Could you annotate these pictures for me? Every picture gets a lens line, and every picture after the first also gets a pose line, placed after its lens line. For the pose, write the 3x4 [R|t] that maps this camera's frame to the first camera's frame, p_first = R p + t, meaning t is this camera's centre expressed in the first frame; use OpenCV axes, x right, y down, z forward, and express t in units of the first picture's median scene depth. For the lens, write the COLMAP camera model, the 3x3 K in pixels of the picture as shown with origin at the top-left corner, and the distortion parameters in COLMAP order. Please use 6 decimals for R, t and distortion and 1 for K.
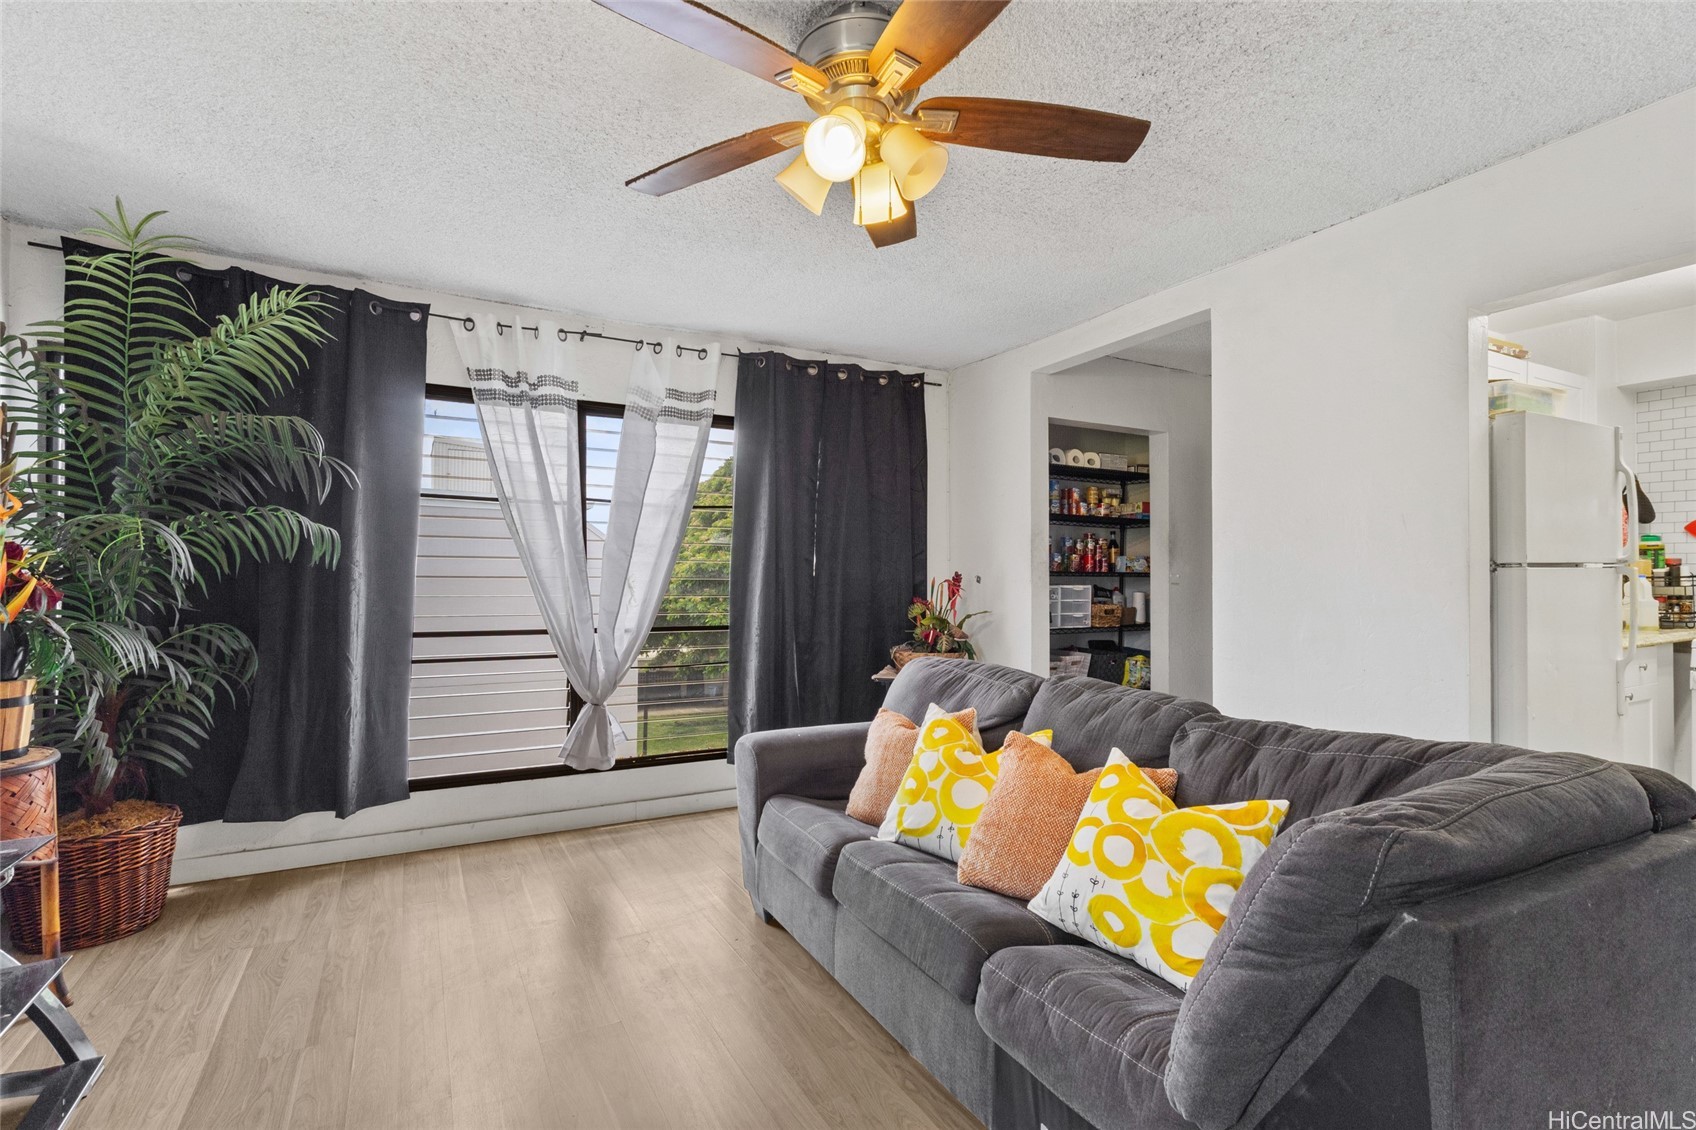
lens RADIAL K [[805.3, 0, 848.0], [0, 805.3, 565.0], [0, 0, 1]] dist [0.000829, 0.002543]
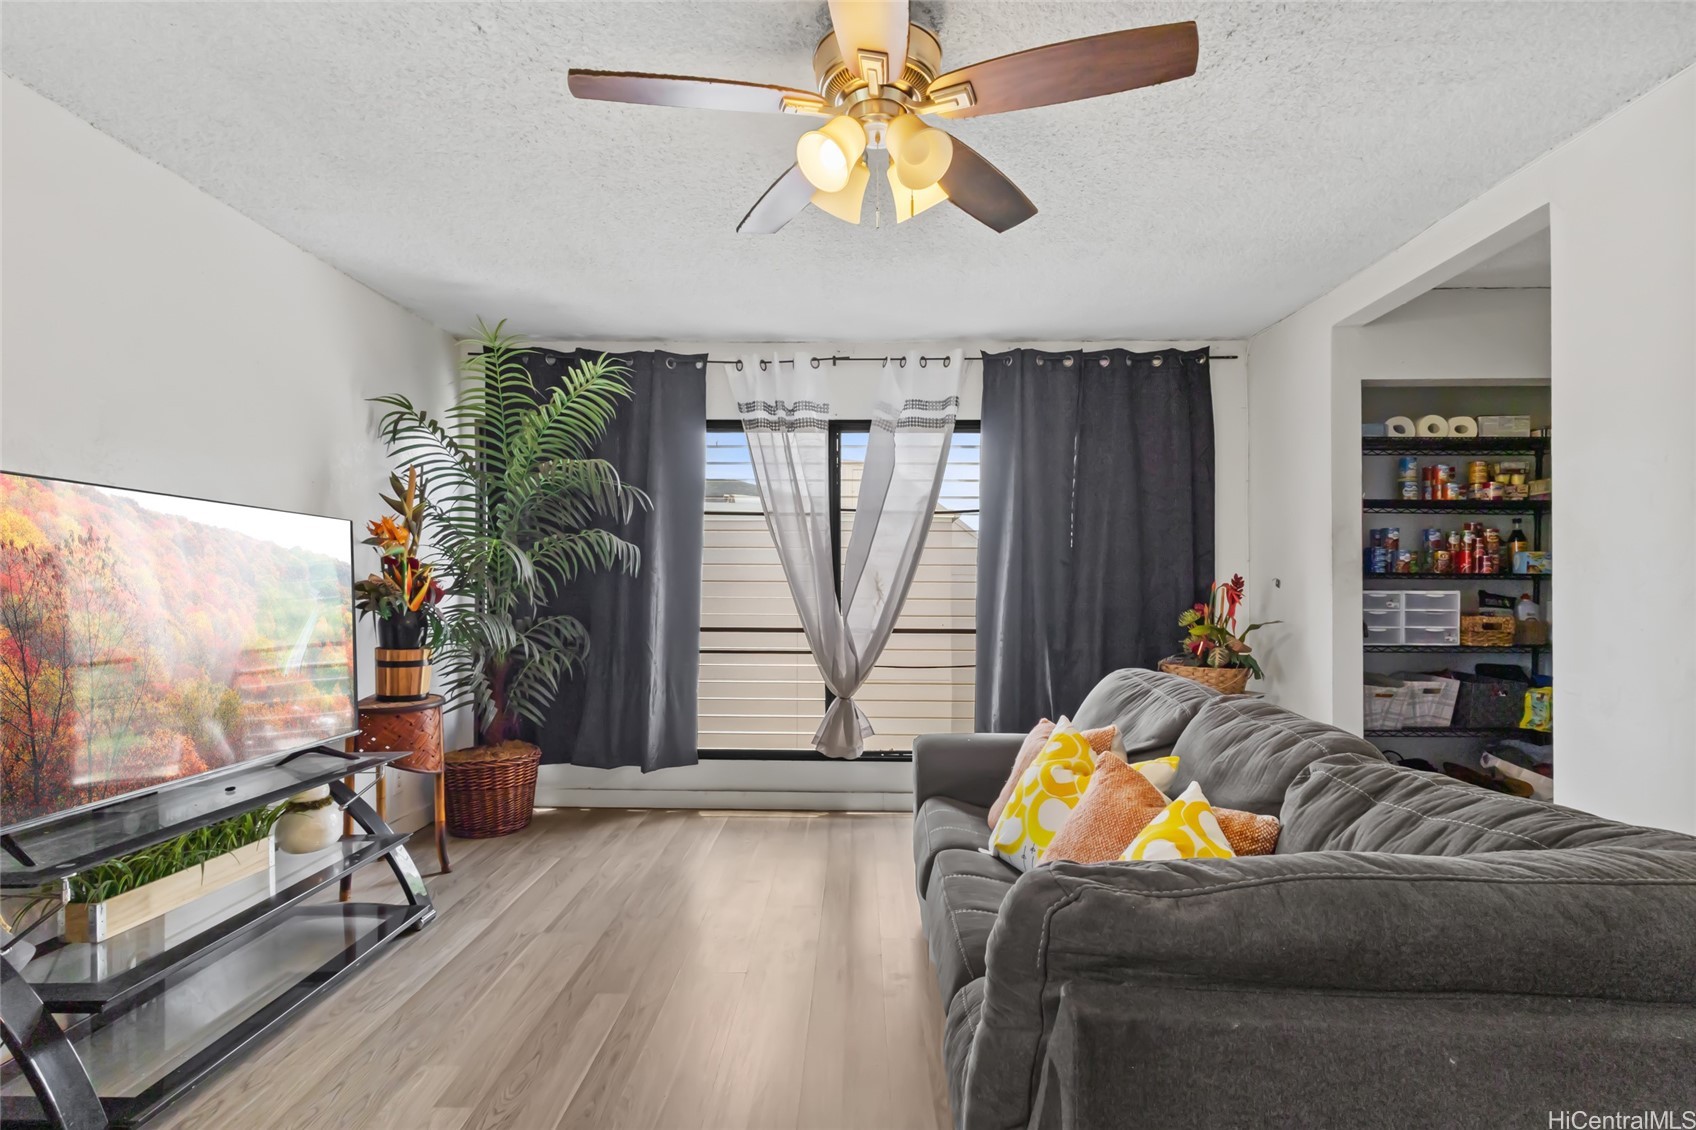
lens RADIAL K [[811.1, 0, 844.3], [0, 811.1, 577.0], [0, 0, 1]] dist [-0.000870, 0.000394]
pose [[0.864899, -0.006091, -0.501908, 0.239636], [0.008841, 0.999956, 0.003099, 0.005914], [0.501867, -0.007118, 0.864915, 0.053296]]
